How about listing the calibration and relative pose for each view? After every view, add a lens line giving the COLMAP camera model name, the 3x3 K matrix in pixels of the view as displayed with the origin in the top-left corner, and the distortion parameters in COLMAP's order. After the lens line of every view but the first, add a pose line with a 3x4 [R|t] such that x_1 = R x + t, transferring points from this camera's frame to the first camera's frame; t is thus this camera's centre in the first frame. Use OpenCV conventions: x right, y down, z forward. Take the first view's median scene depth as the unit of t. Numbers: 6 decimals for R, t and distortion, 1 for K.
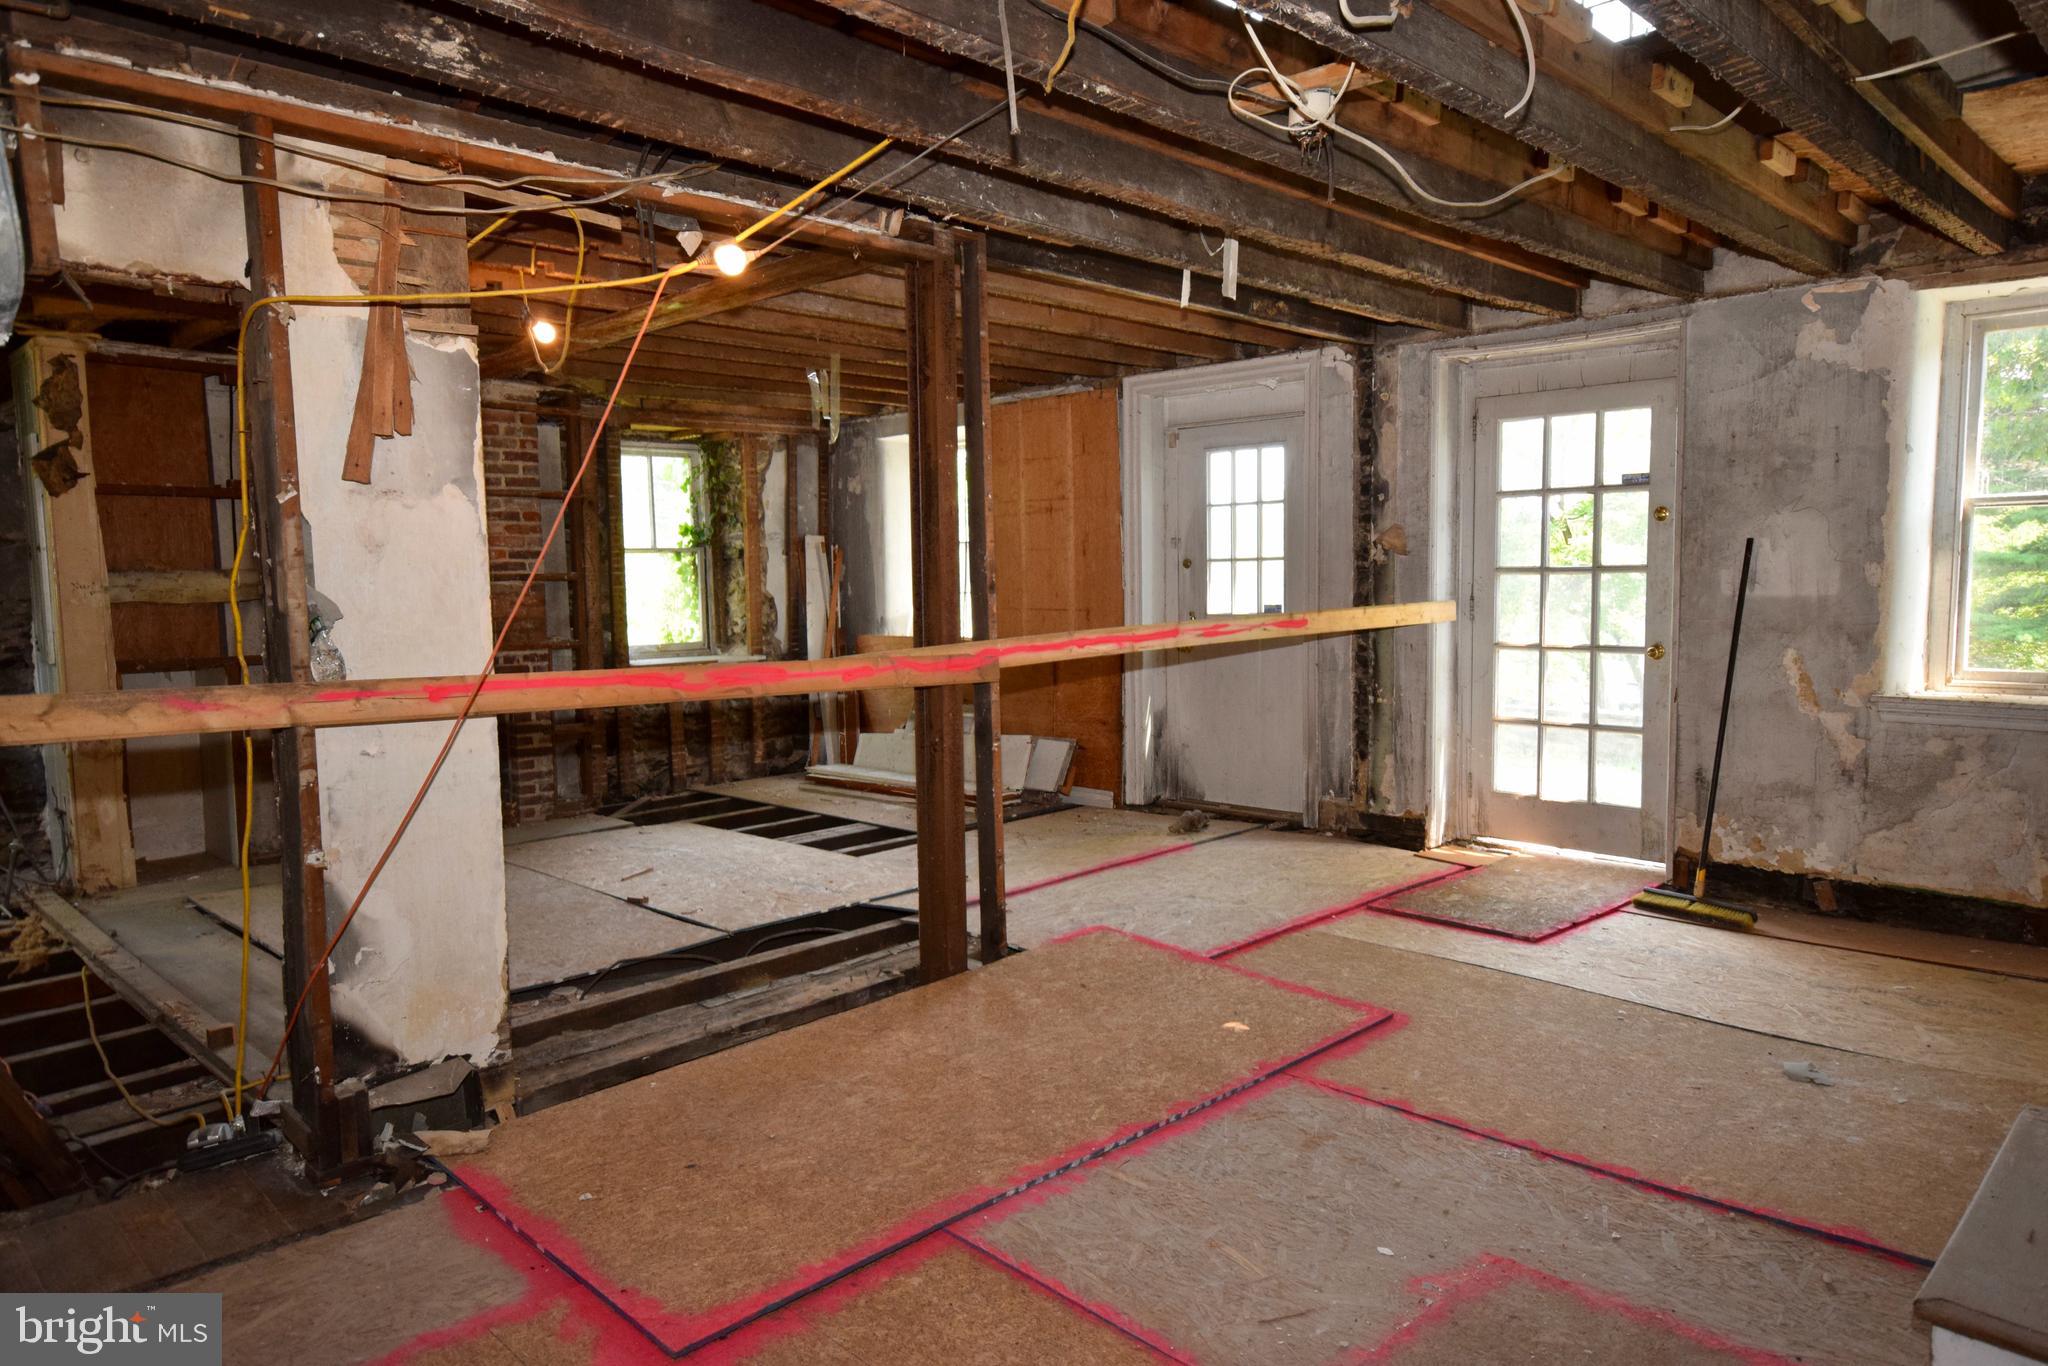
lens RADIAL K [[1302.7, 0, 1020.7], [0, 1302.7, 680.8], [0, 0, 1]] dist [0.023242, 0.005216]
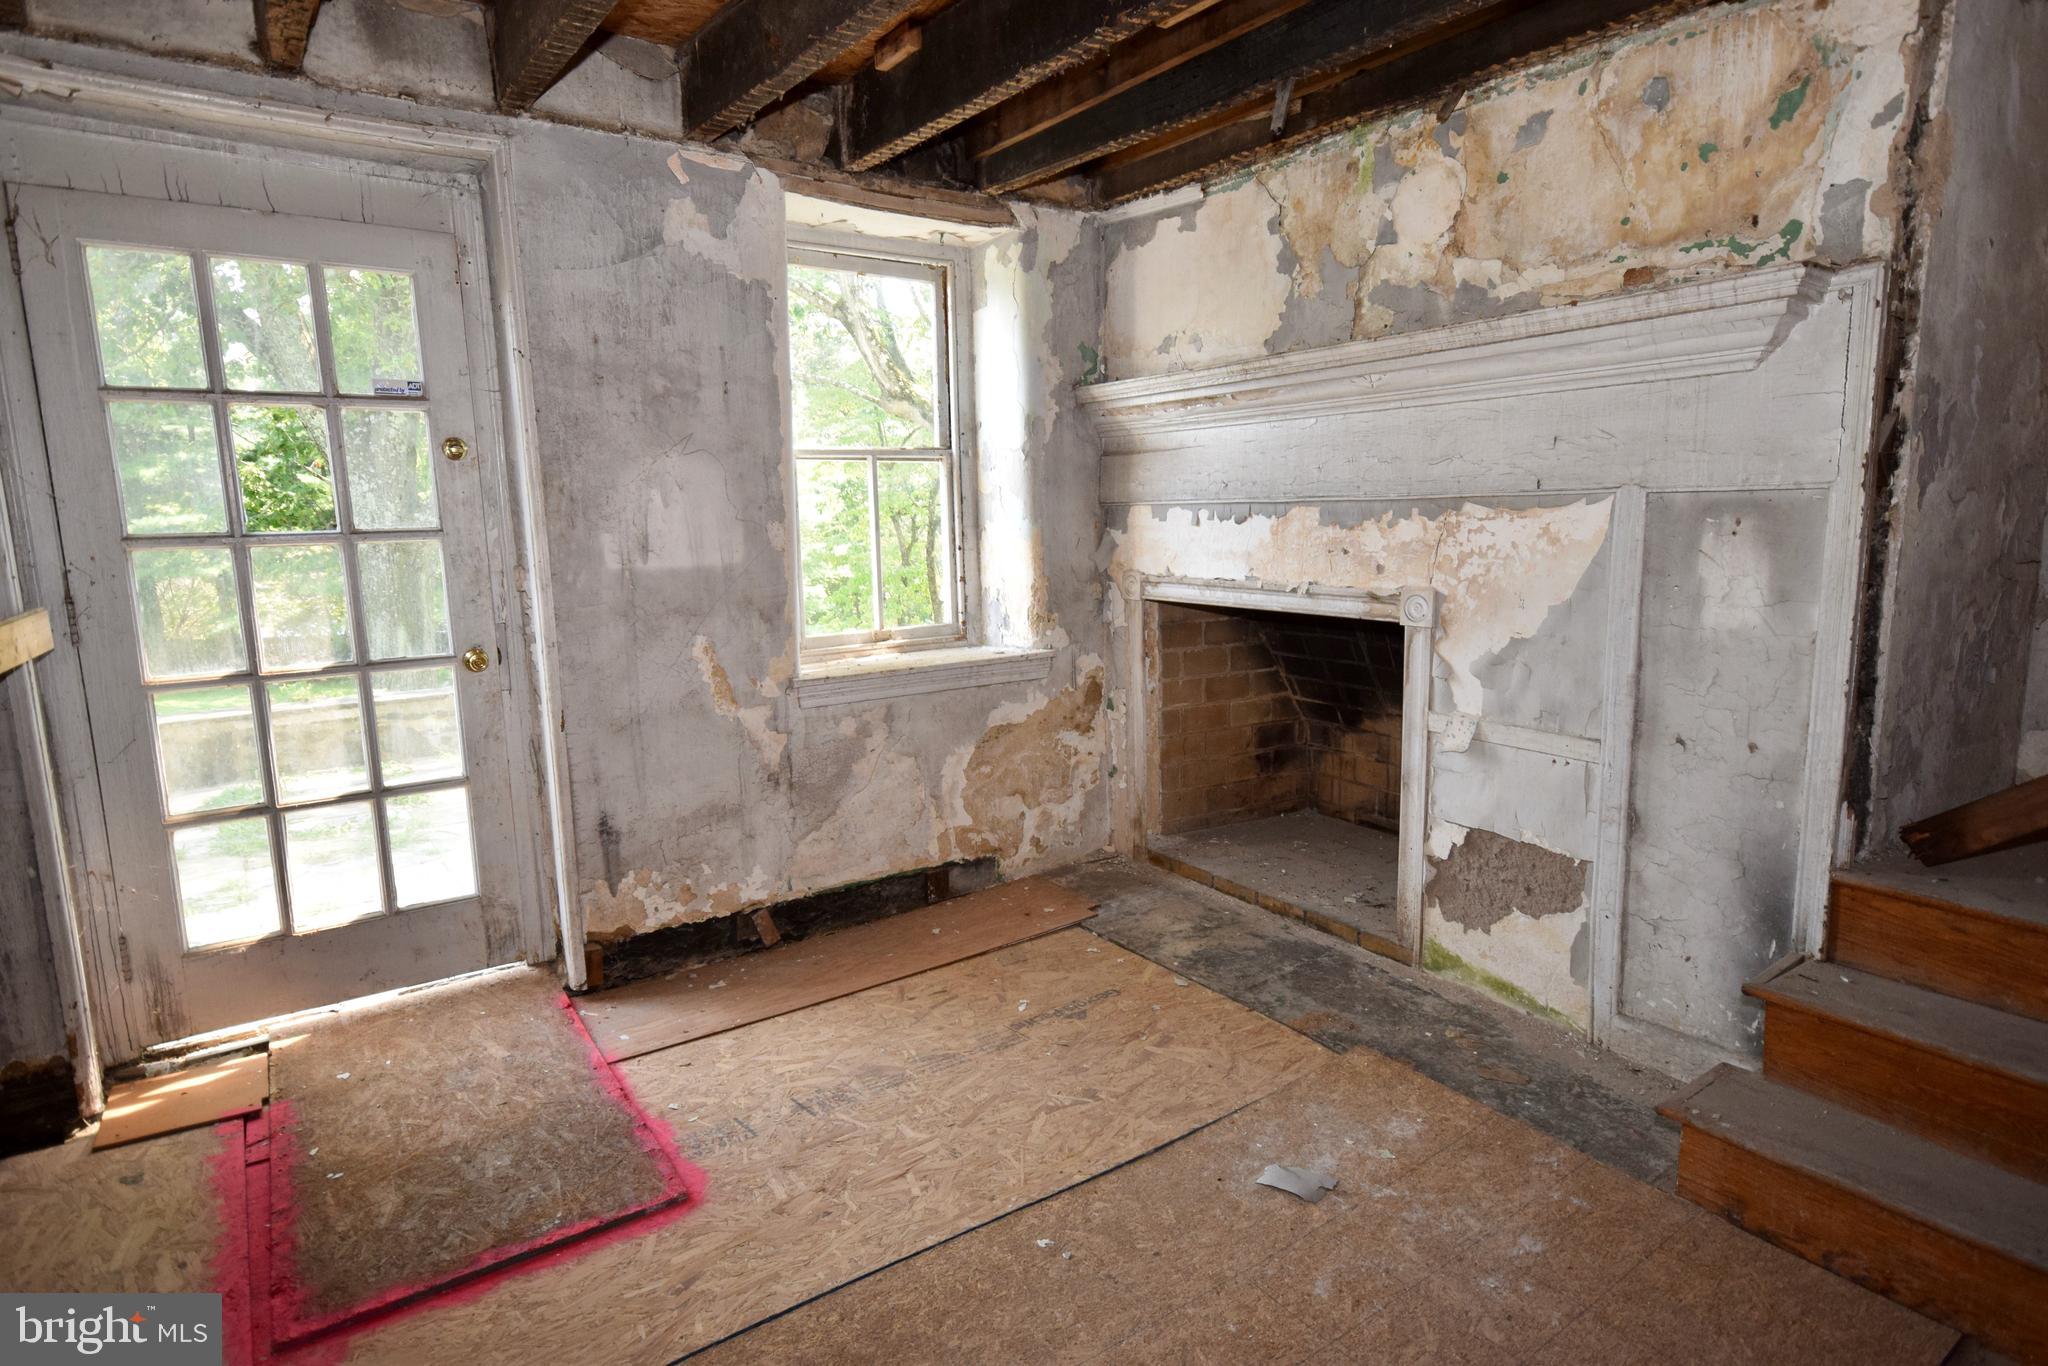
lens RADIAL K [[1116.5, 0, 1043.8], [0, 1116.5, 672.0], [0, 0, 1]] dist [0.025183, -0.003332]
pose [[0.169470, -0.141528, 0.975320, -0.021735], [0.098400, 0.987120, 0.126142, -0.067469], [-0.980611, 0.074594, 0.181213, 0.700511]]
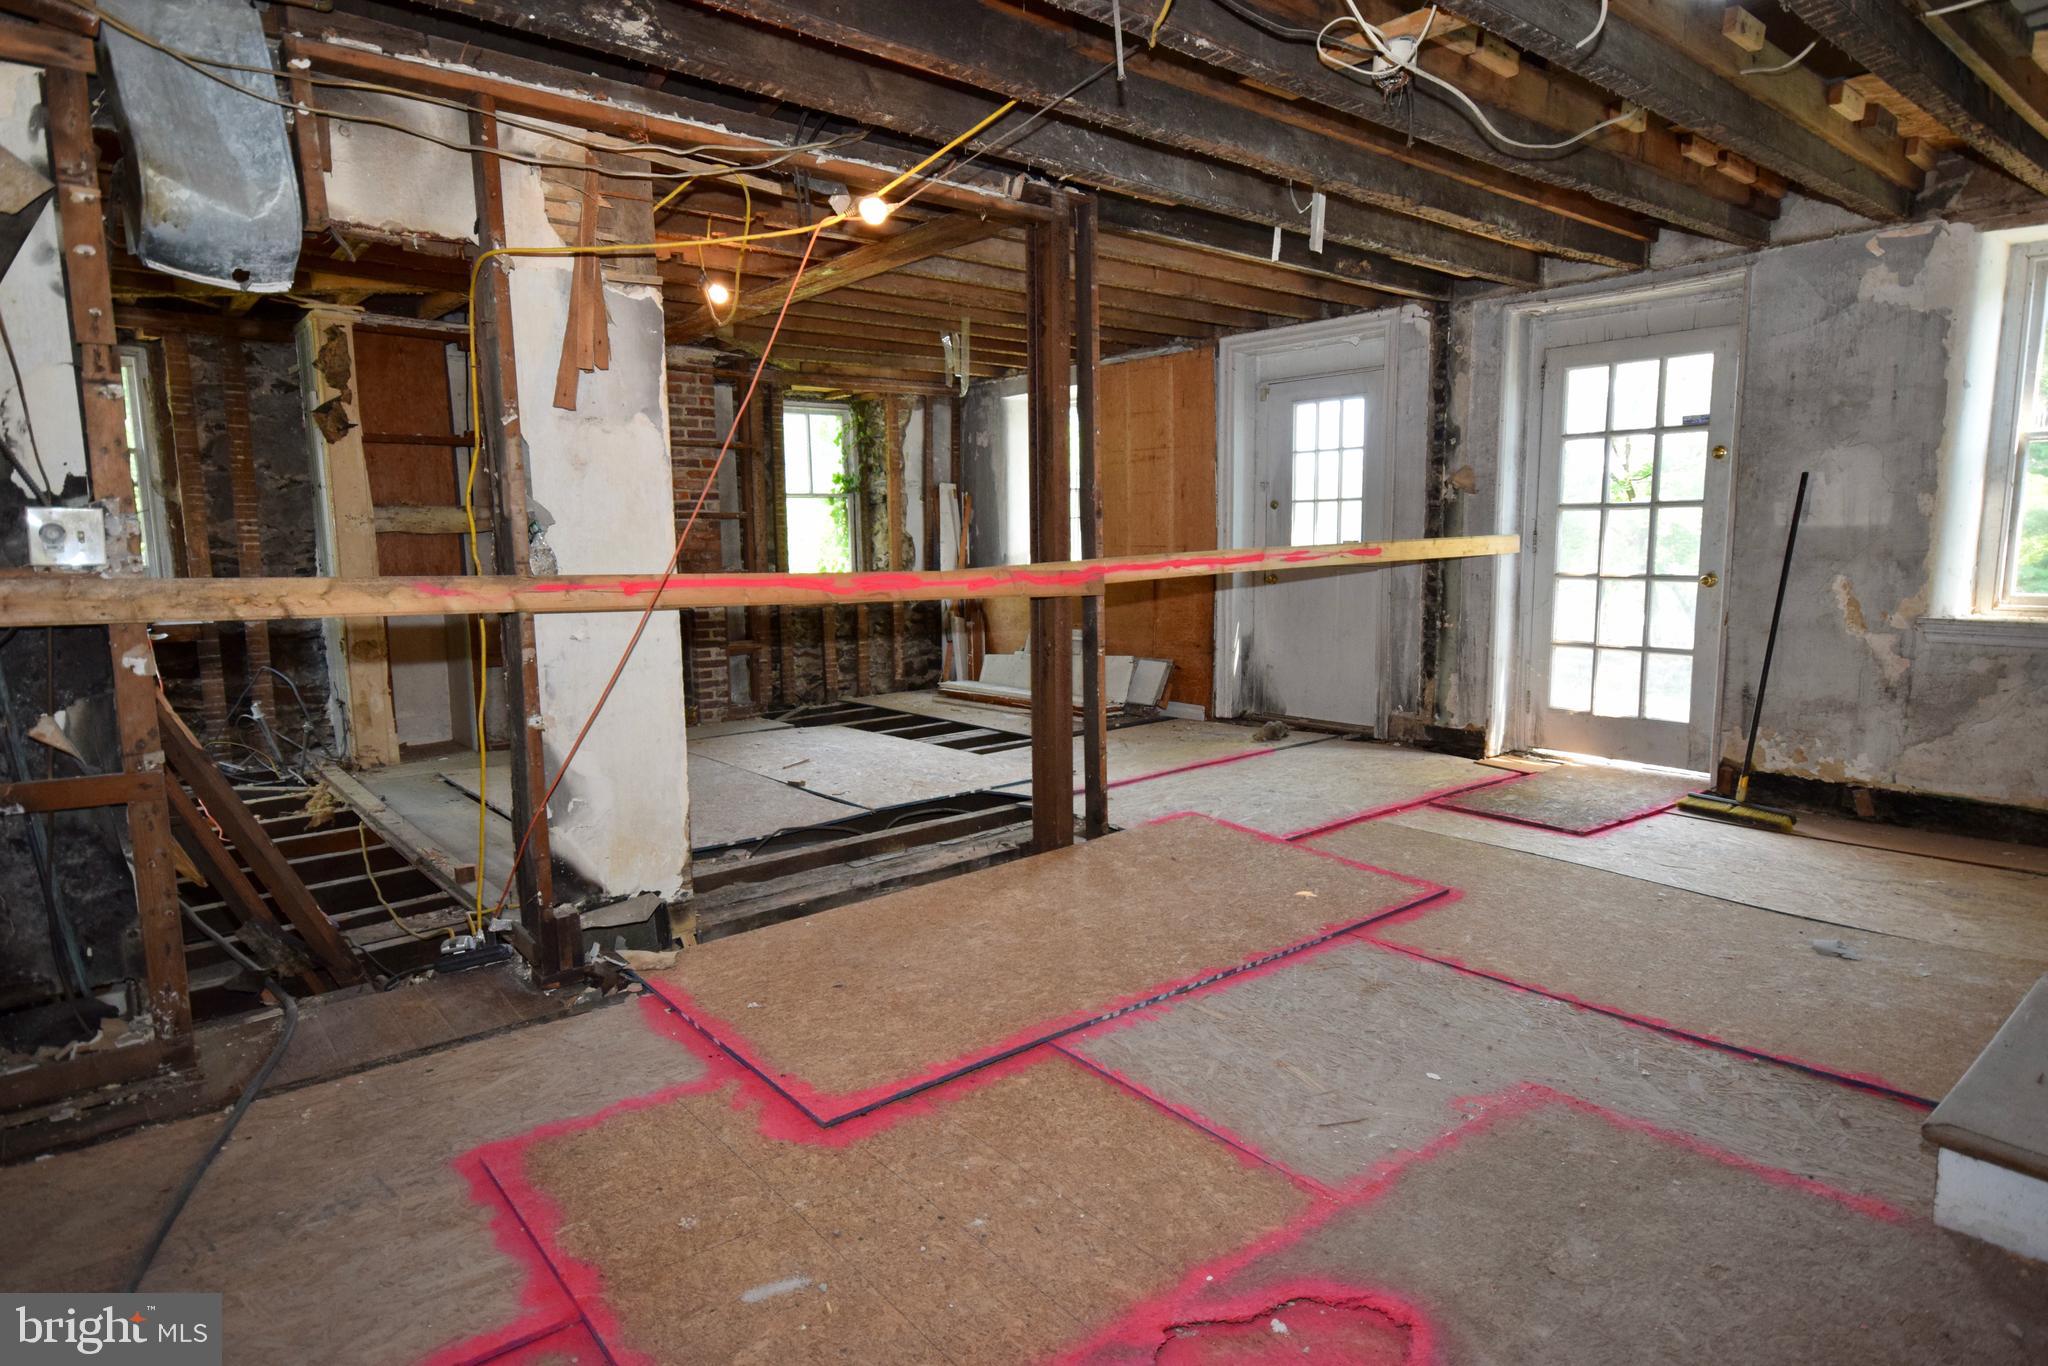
lens RADIAL K [[1132.8, 0, 1023.3], [0, 1132.8, 678.8], [0, 0, 1]] dist [0.025650, -0.003659]
pose [[0.995853, 0.014132, -0.089871, 0.003270], [-0.009895, 0.998826, 0.047416, 0.023305], [0.090435, -0.046330, 0.994824, -0.002482]]
